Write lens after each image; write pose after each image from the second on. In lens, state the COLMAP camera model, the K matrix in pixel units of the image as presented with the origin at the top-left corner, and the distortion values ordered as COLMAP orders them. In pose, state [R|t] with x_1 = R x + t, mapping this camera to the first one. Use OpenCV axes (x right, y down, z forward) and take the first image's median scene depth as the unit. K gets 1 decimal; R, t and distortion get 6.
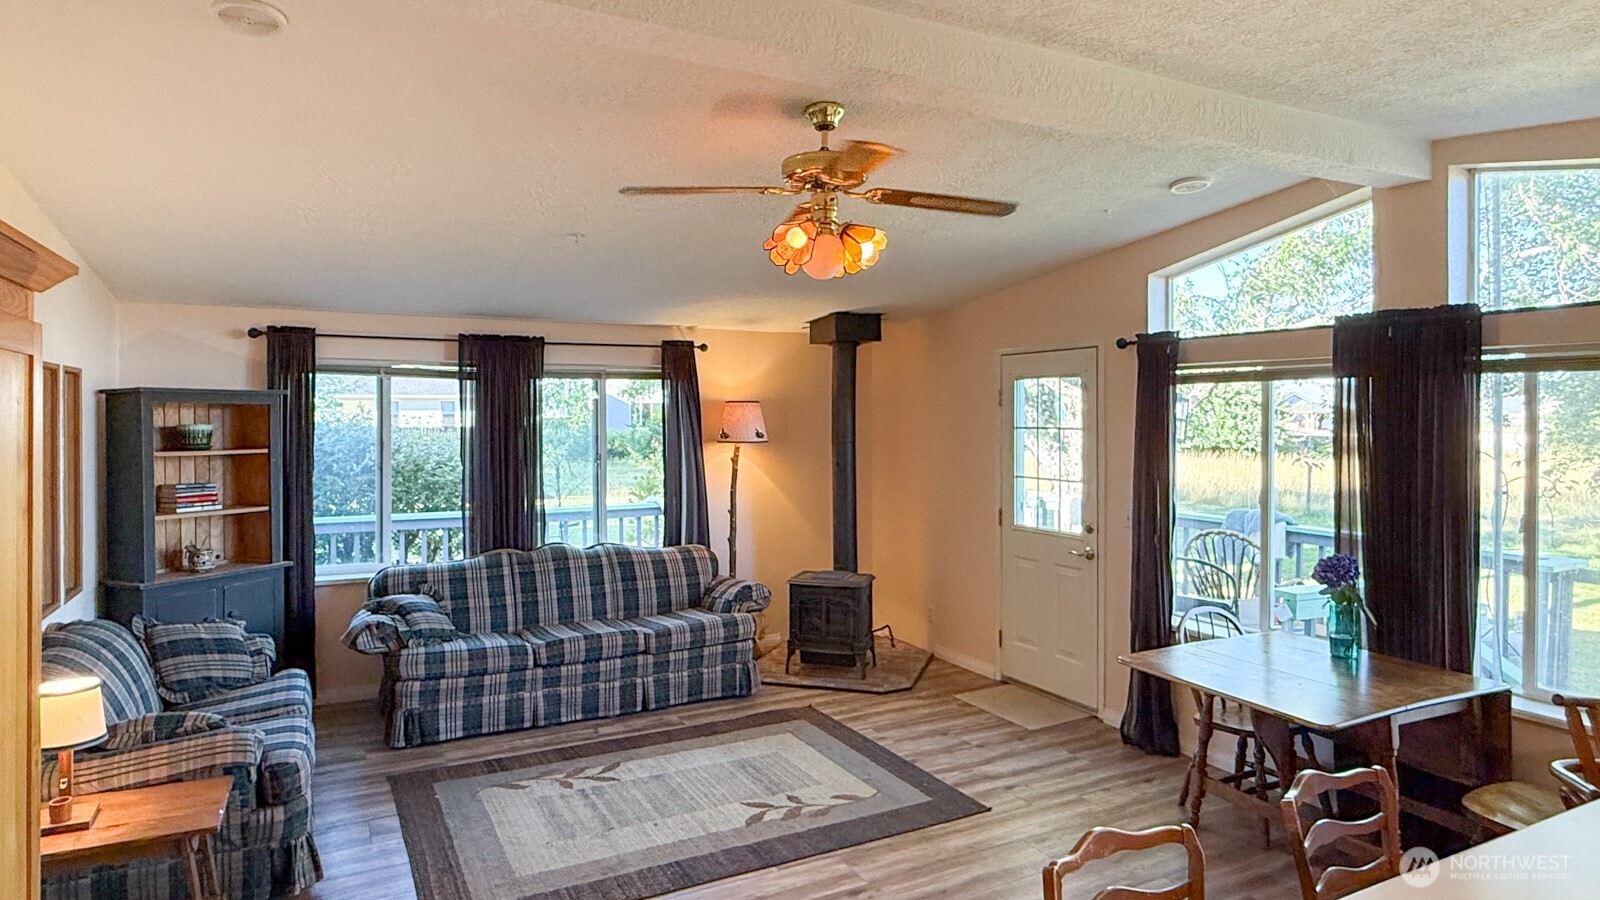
lens RADIAL K [[923.0, 0, 848.1], [0, 923.0, 434.9], [0, 0, 1]] dist [-0.000989, -0.000498]
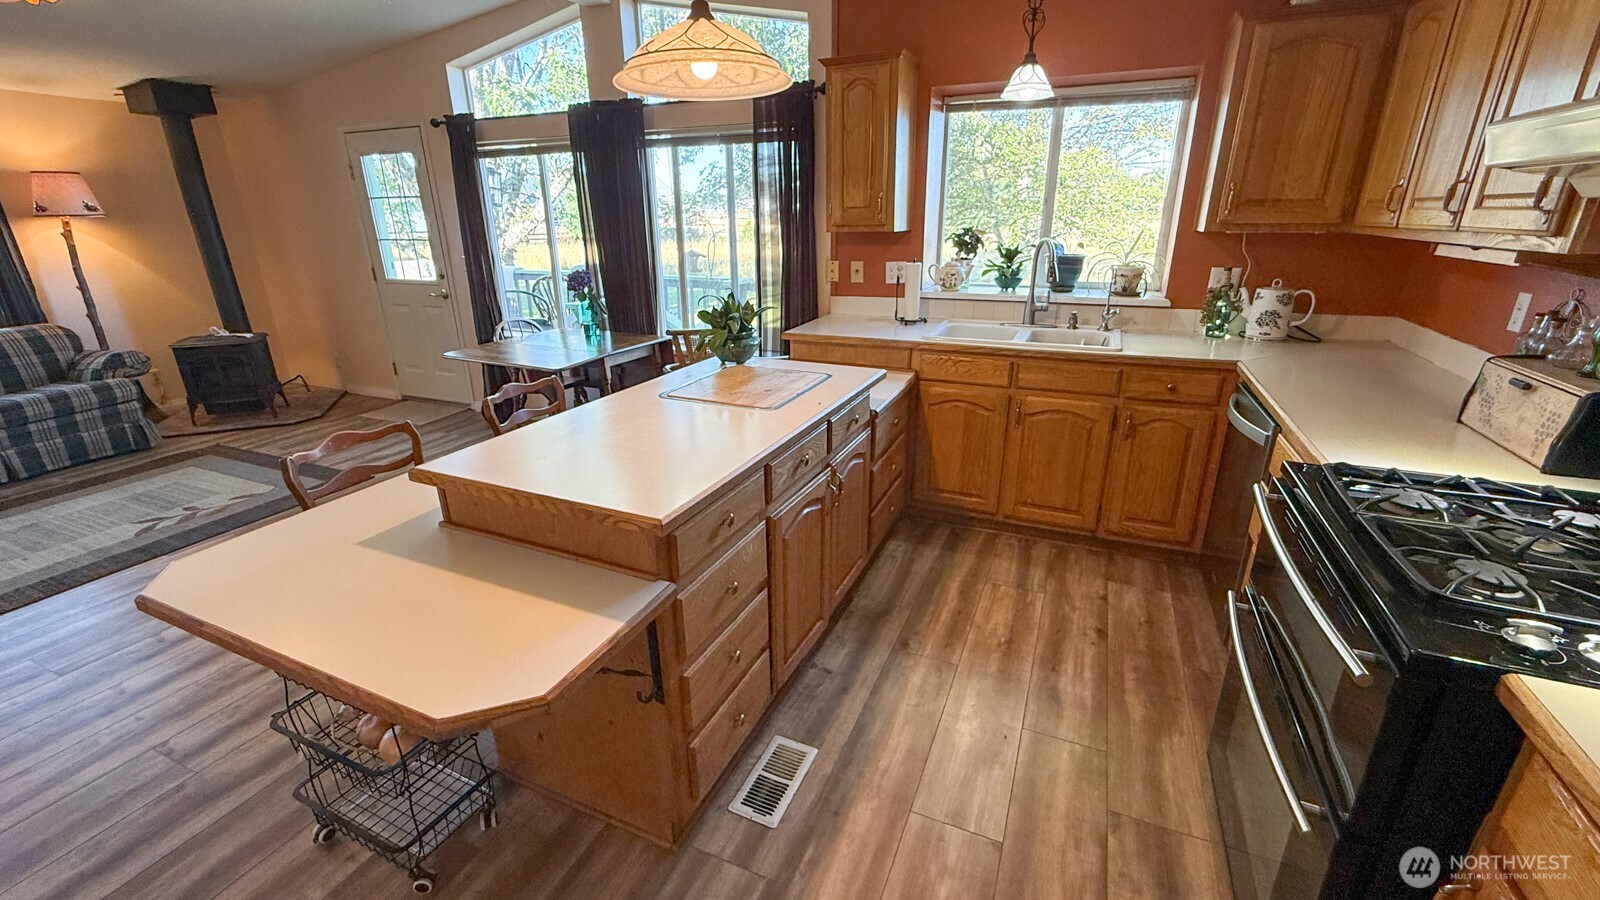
lens RADIAL K [[649.3, 0, 792.6], [0, 649.3, 442.0], [0, 0, 1]] dist [-0.000116, 0.000197]
pose [[0.805095, -0.203703, 0.557071, 0.097458], [0.020257, 0.948074, 0.317404, 0.042433], [-0.592800, -0.244256, 0.767416, -0.090130]]
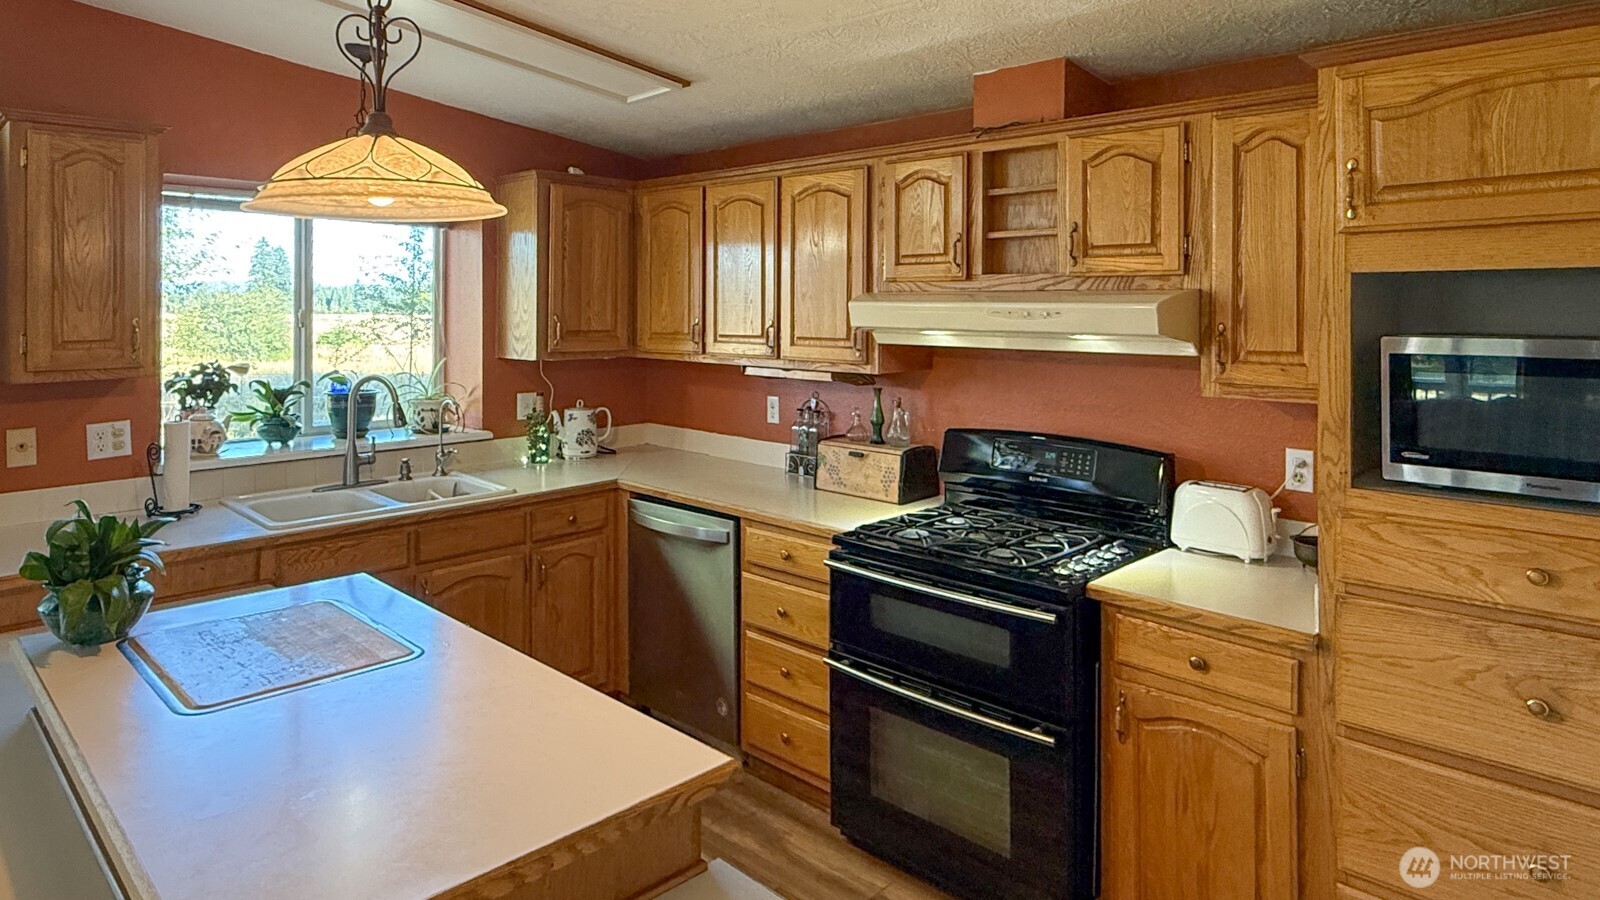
lens RADIAL K [[941.0, 0, 750.8], [0, 941.0, 296.1], [0, 0, 1]] dist [-0.000221, 0.000039]
pose [[-0.252620, 0.010781, 0.967506, -0.072599], [0.015960, 0.999848, -0.006974, 0.012824], [-0.967434, 0.013680, -0.252753, 0.163736]]
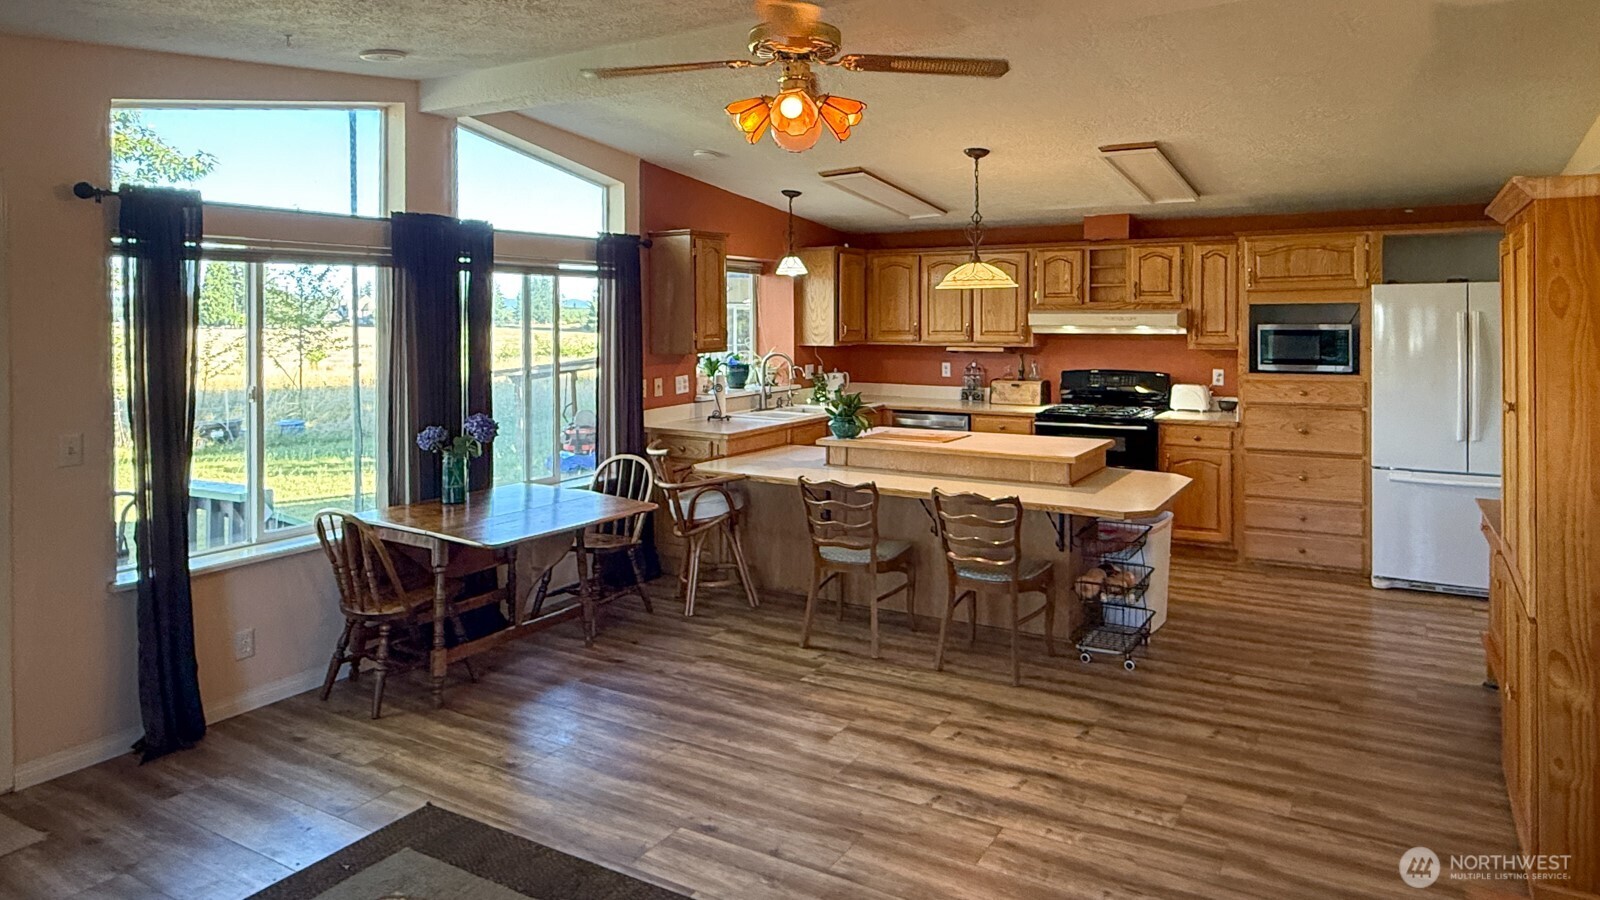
lens RADIAL K [[890.5, 0, 774.2], [0, 890.5, 328.0], [0, 0, 1]] dist [0.000331, 0.000045]
pose [[-0.426726, -0.009723, 0.904329, -0.472971], [0.023131, 0.999498, 0.021661, -0.001608], [-0.904085, 0.030161, -0.426287, 0.773658]]
